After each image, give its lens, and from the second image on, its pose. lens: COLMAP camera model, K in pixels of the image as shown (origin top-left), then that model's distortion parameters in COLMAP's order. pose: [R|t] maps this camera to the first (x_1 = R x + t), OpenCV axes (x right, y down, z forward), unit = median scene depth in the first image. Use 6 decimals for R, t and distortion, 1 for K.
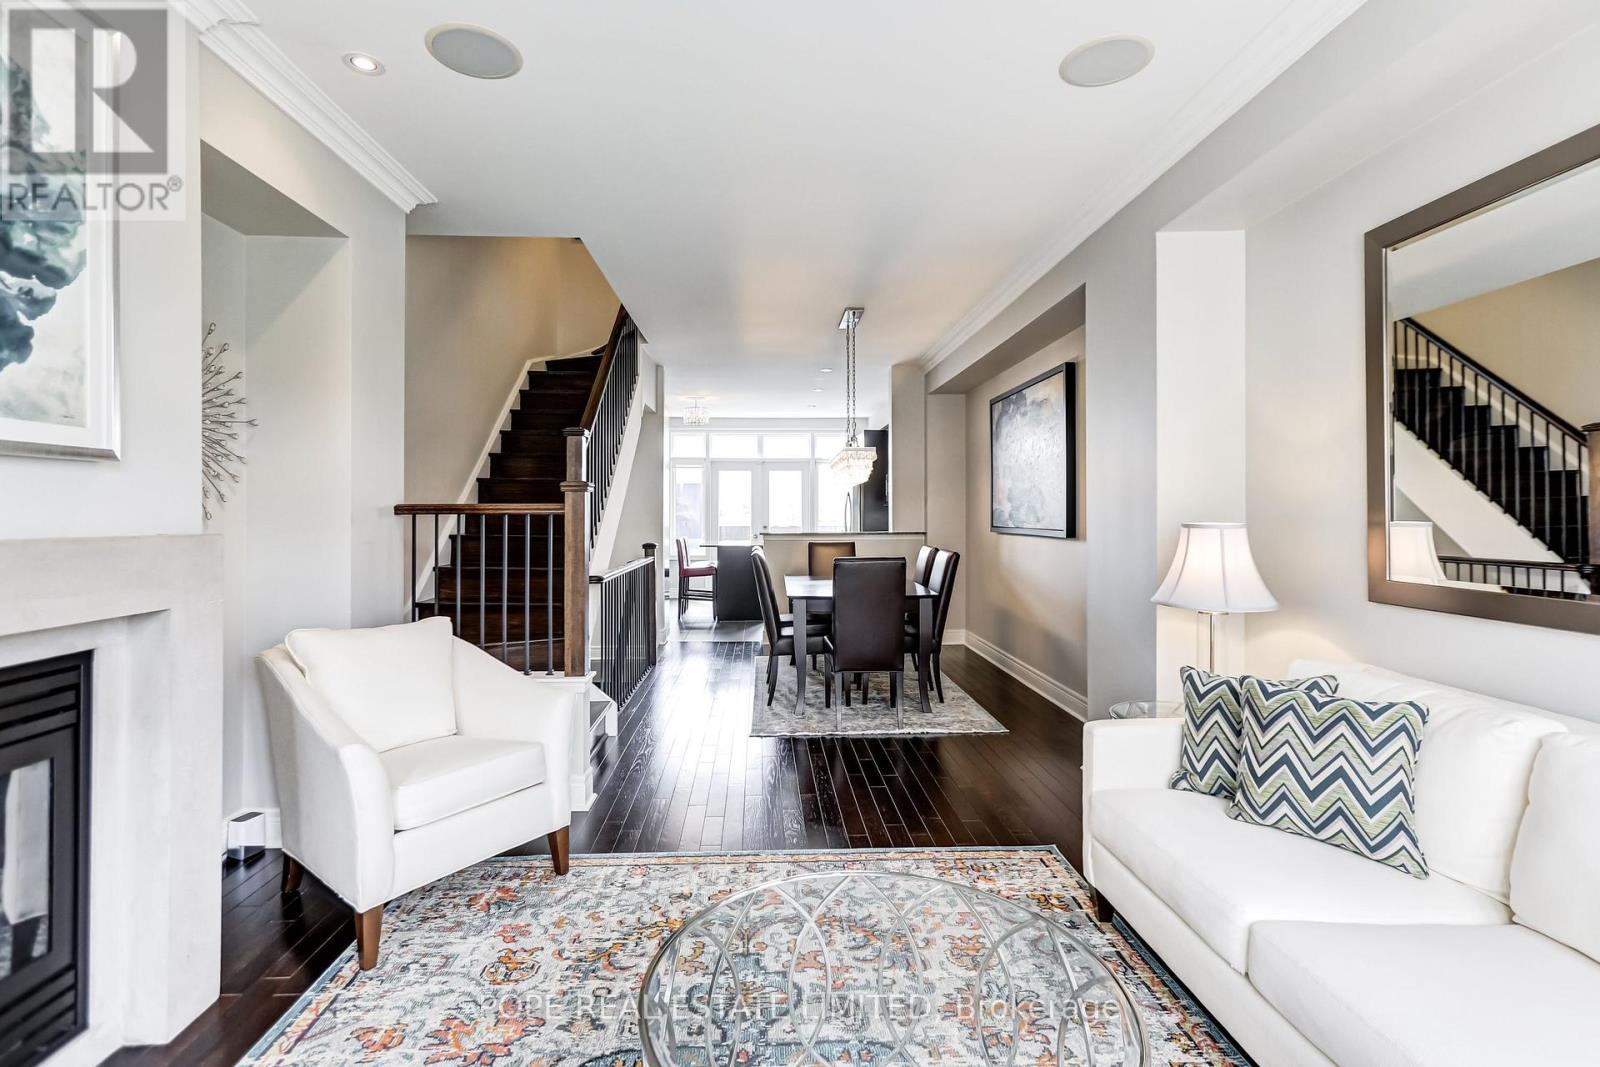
lens RADIAL K [[749.6, 0, 799.7], [0, 749.6, 518.6], [0, 0, 1]] dist [-0.004587, 0.003982]
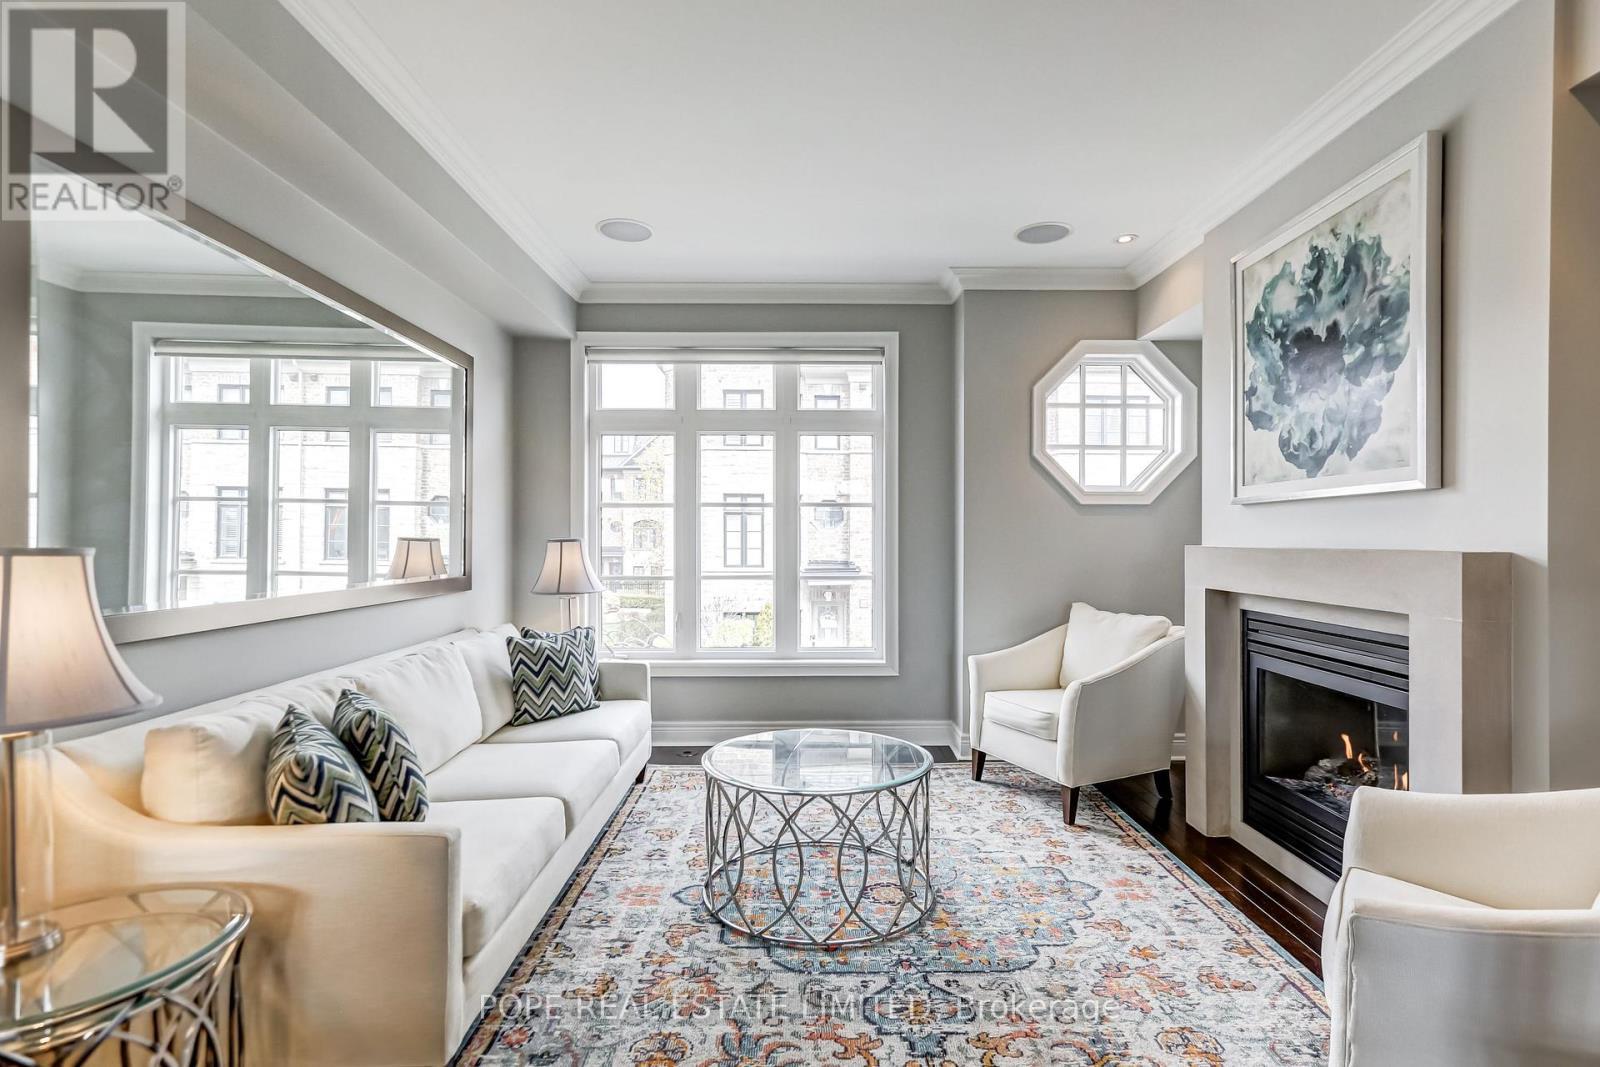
lens RADIAL K [[749.6, 0, 784.9], [0, 749.6, 532.9], [0, 0, 1]] dist [-0.004587, 0.003982]
pose [[-0.996913, 0.002680, 0.078462, 0.022230], [0.002777, 0.999995, 0.001135, -0.007815], [-0.078459, 0.001350, -0.996916, 1.941758]]
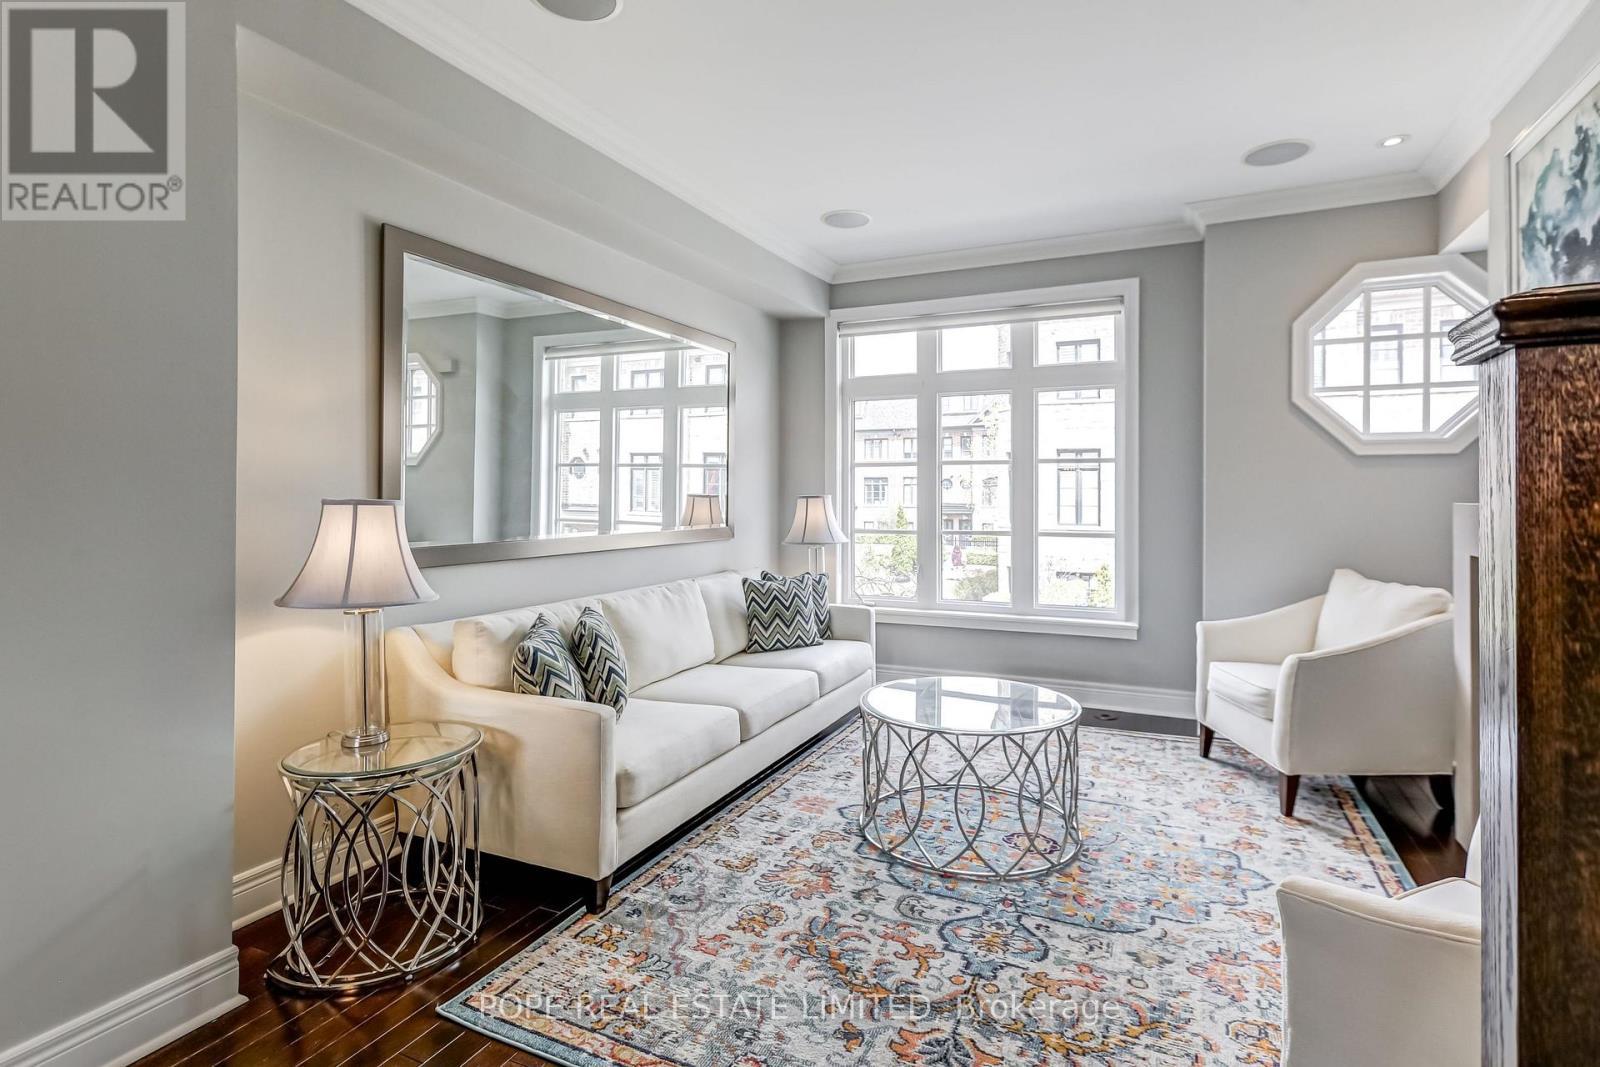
lens RADIAL K [[749.6, 0, 814.8], [0, 749.6, 486.9], [0, 0, 1]] dist [-0.004587, 0.003982]
pose [[-0.877599, 0.007547, 0.479335, -0.354312], [0.005921, 0.999970, -0.004904, -0.006139], [-0.479358, -0.001465, -0.877618, 1.981993]]
